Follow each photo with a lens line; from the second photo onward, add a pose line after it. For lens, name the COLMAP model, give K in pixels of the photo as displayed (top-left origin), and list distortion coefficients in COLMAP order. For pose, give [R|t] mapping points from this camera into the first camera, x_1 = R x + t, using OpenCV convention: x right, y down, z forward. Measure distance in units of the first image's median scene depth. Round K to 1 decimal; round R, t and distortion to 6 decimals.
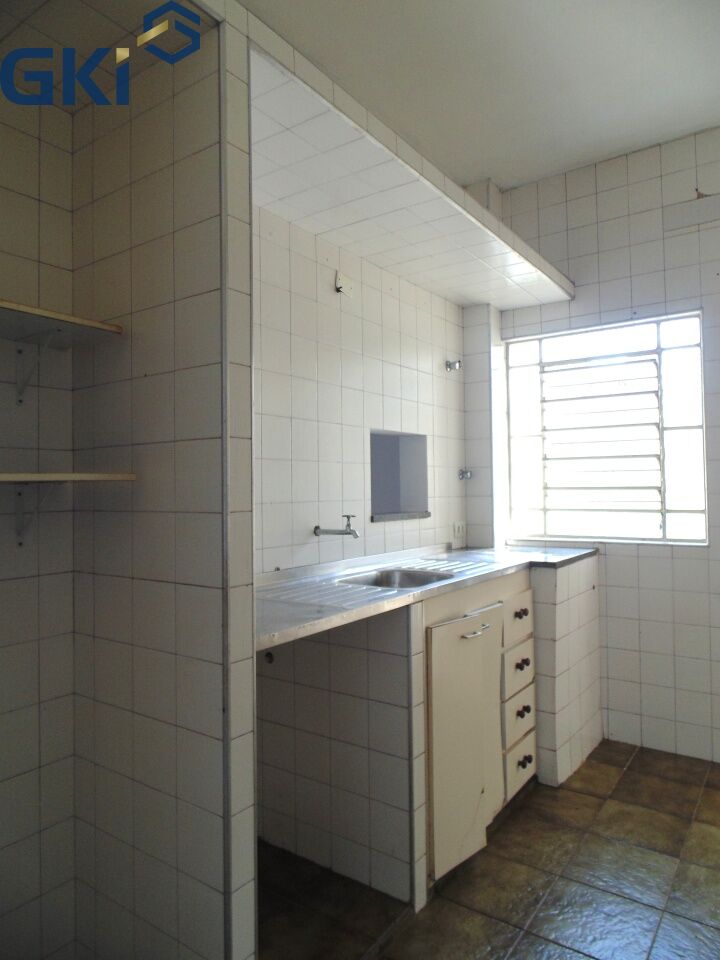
lens RADIAL K [[636.6, 0, 354.2], [0, 636.6, 471.3], [0, 0, 1]] dist [-0.006716, -0.002459]
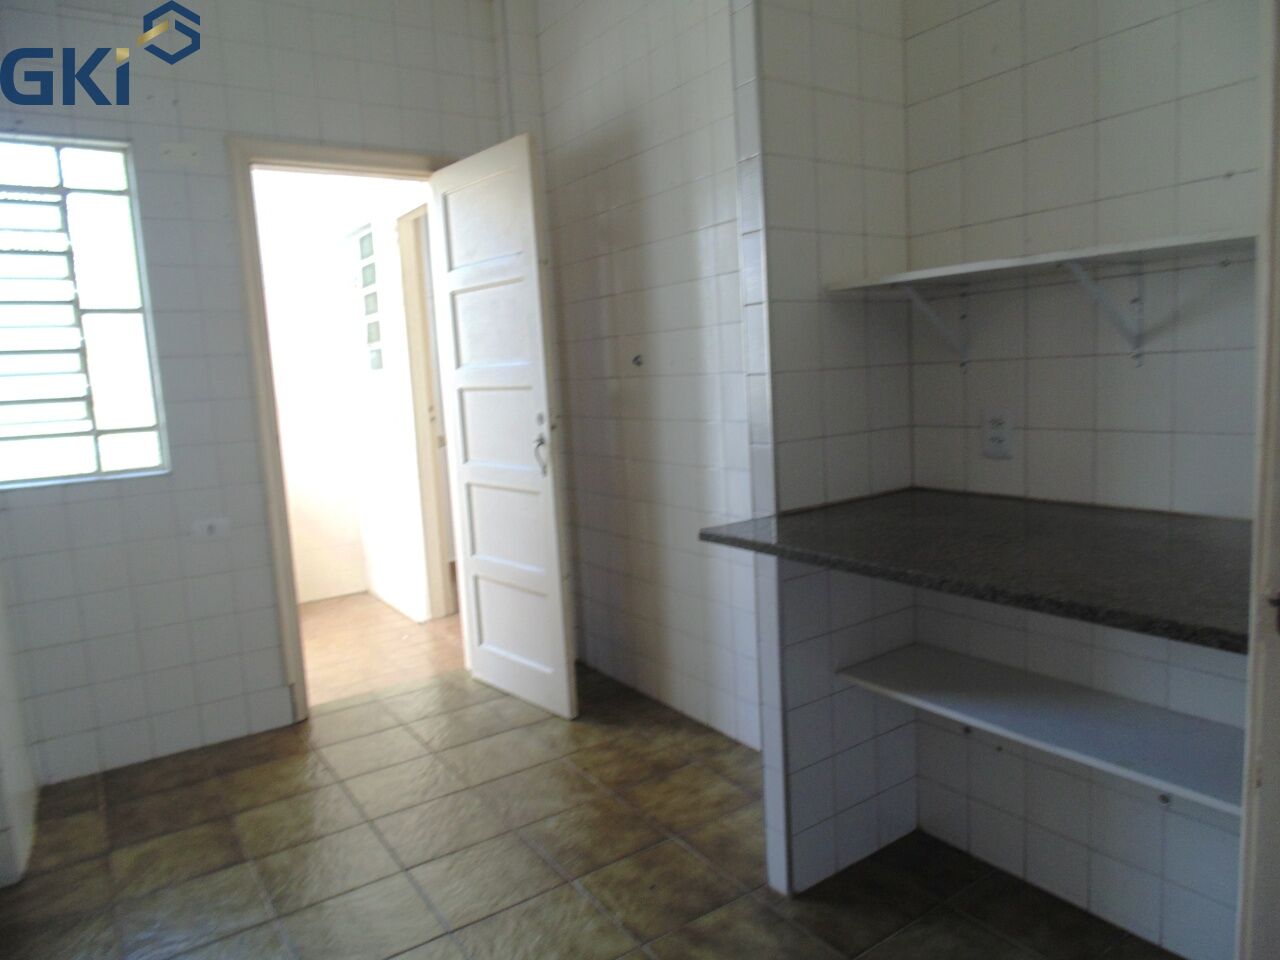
lens RADIAL K [[855.4, 0, 659.4], [0, 855.4, 478.0], [0, 0, 1]] dist [-0.009708, -0.002448]
pose [[0.347325, -0.131522, 0.928476, -0.174128], [0.023933, 0.991036, 0.131431, 0.005215], [-0.937439, -0.023428, 0.347359, 0.114808]]
